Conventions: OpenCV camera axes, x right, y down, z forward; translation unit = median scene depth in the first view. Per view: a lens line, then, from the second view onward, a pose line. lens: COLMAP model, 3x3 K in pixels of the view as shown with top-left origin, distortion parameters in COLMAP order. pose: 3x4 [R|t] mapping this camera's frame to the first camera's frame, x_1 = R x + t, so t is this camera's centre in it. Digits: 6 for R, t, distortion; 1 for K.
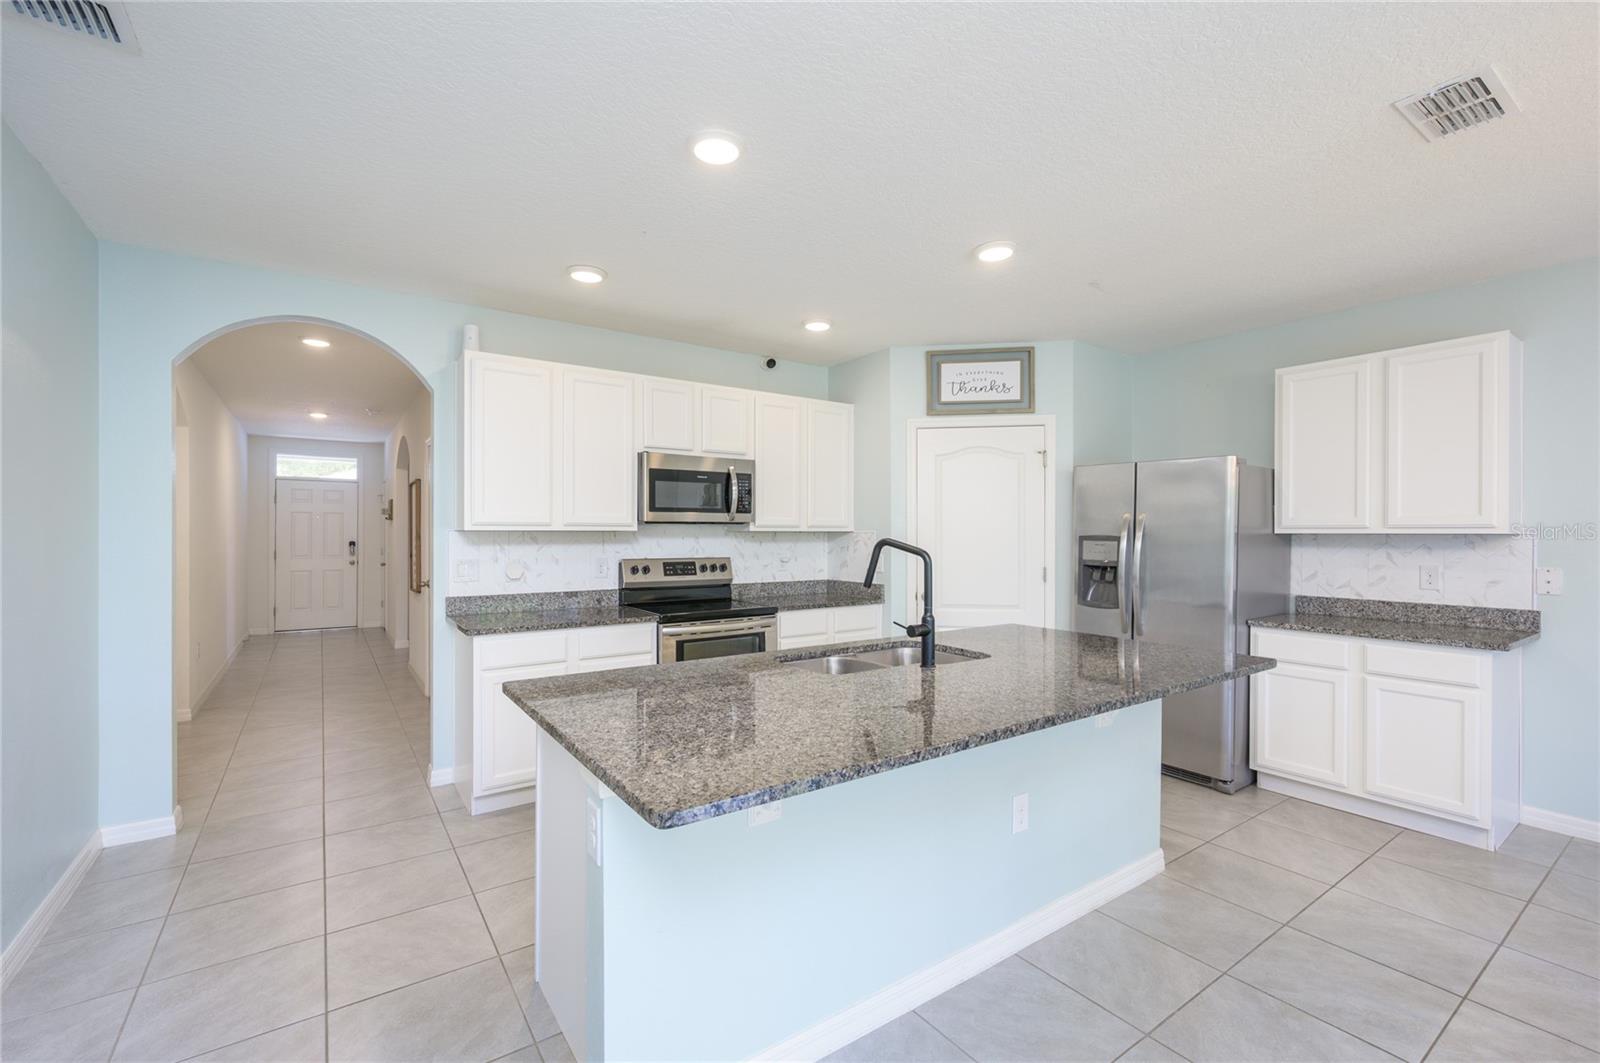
lens RADIAL K [[683.4, 0, 802.0], [0, 683.4, 533.7], [0, 0, 1]] dist [0.000884, -0.000160]
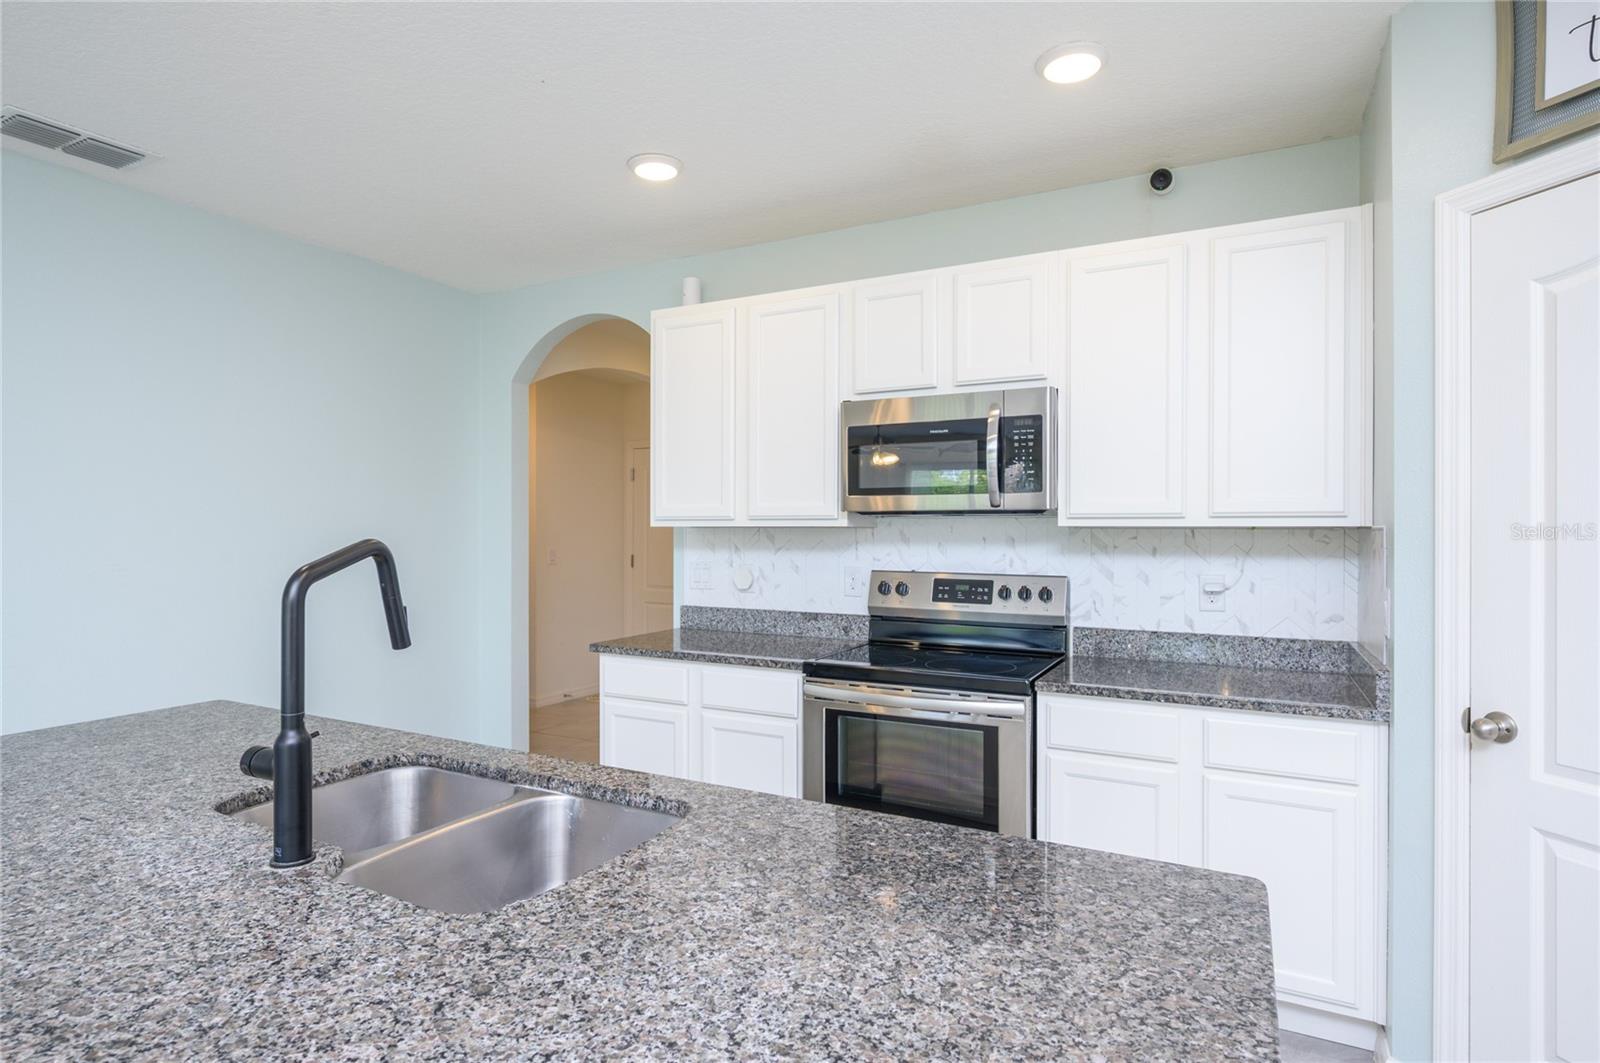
lens RADIAL K [[840.5, 0, 801.9], [0, 840.5, 532.9], [0, 0, 1]] dist [-0.007738, 0.003308]
pose [[0.458233, 0.002965, -0.888827, 0.422781], [-0.002137, 0.999995, 0.002233, 0.000153], [0.888830, 0.000876, 0.458237, 0.582875]]
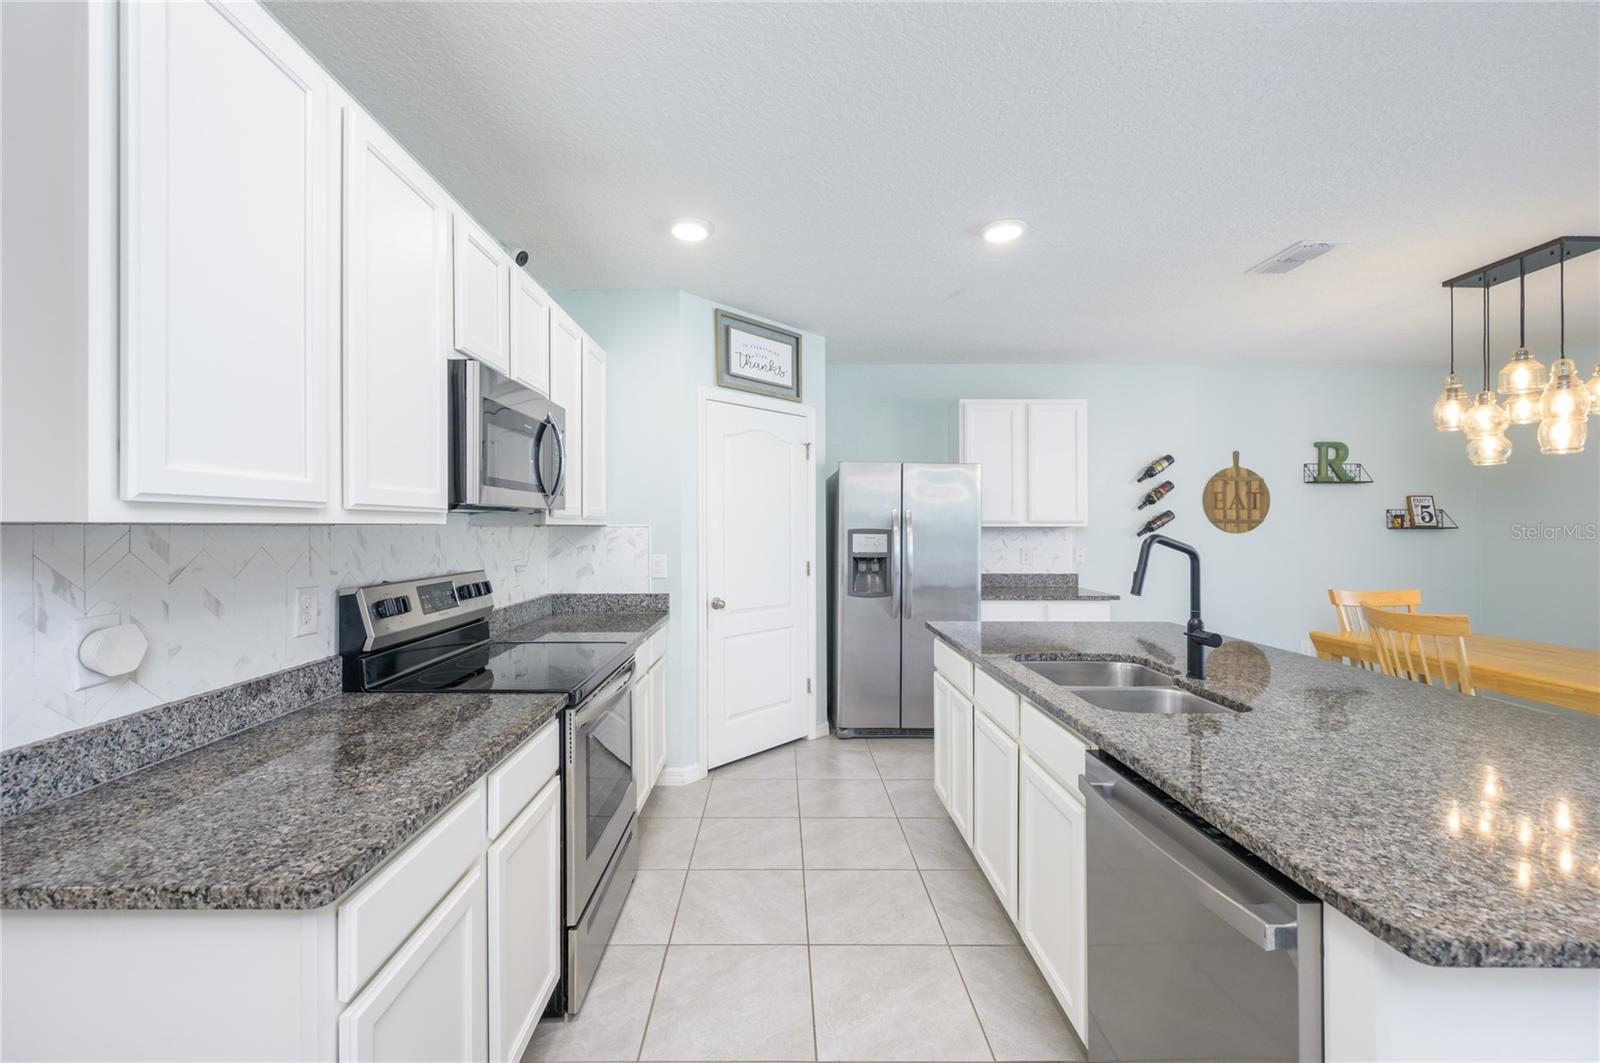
lens RADIAL K [[642.2, 0, 777.0], [0, 642.2, 525.0], [0, 0, 1]] dist [-0.002503, 0.000600]
pose [[0.578229, -0.000599, 0.815874, -0.455202], [0.002227, 0.999997, -0.000844, -0.002973], [-0.815871, 0.002305, 0.578229, 0.538848]]
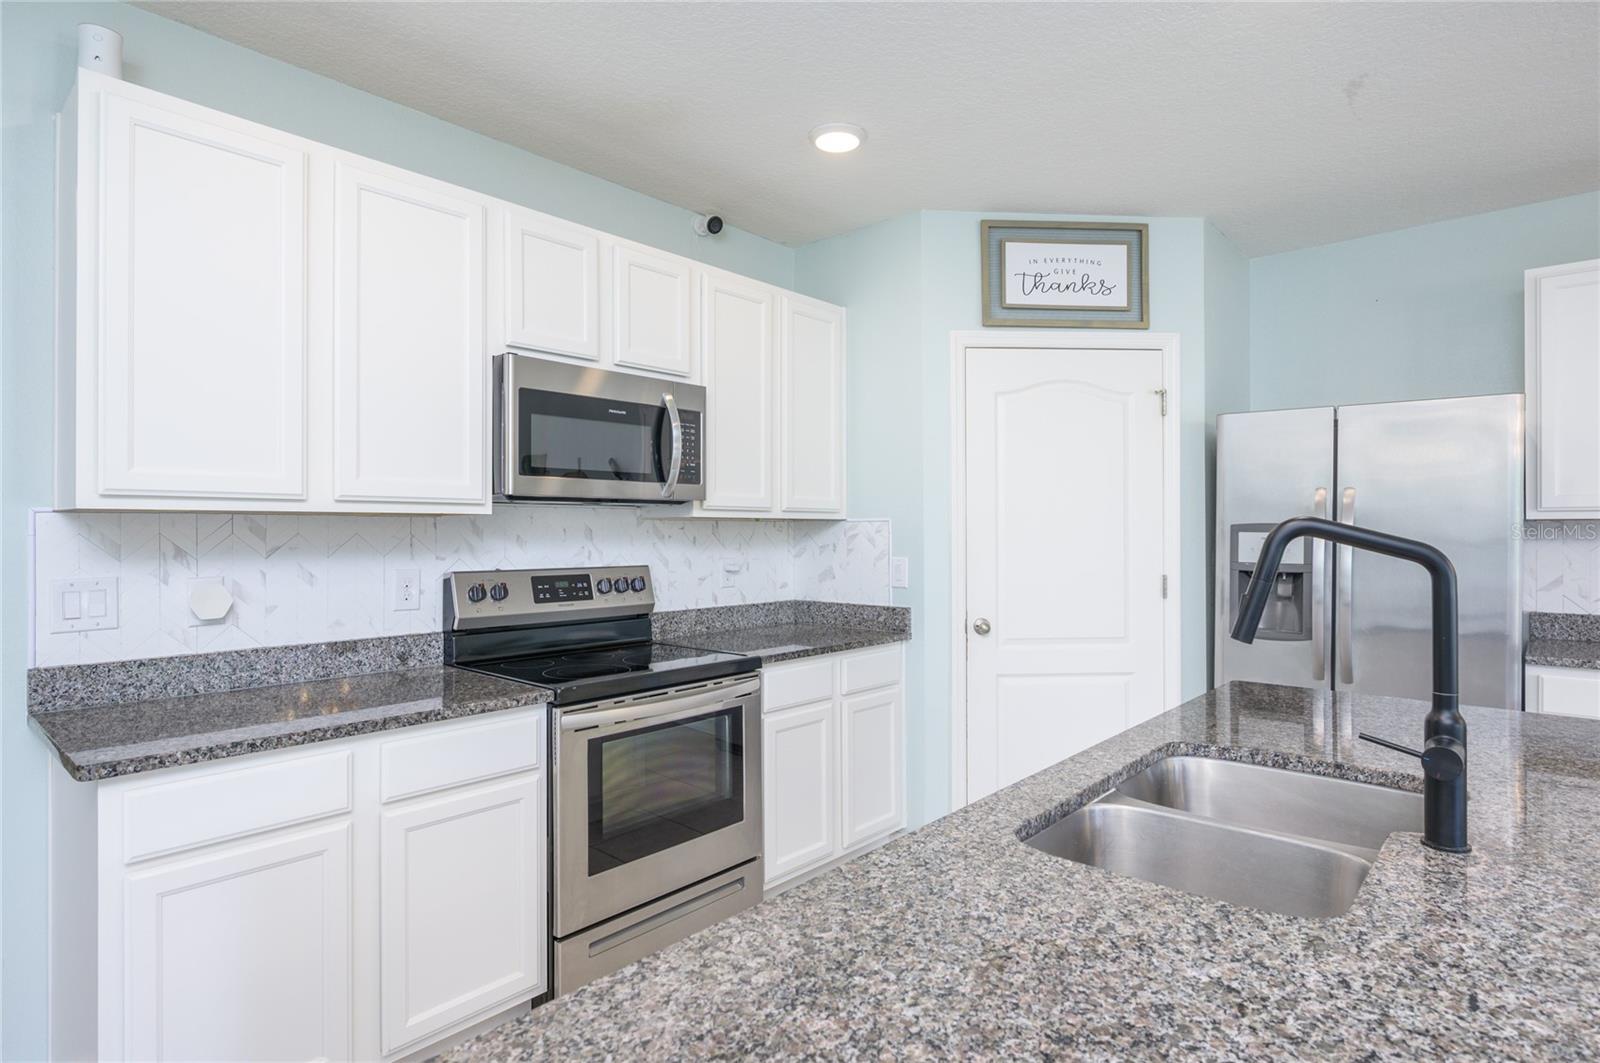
lens RADIAL K [[840.5, 0, 802.5], [0, 840.5, 529.3], [0, 0, 1]] dist [-0.007738, 0.003308]
pose [[0.973245, -0.002226, 0.229760, -0.156767], [0.002636, 0.999995, -0.001476, 0.007612], [-0.229755, 0.002042, 0.973246, 0.348199]]
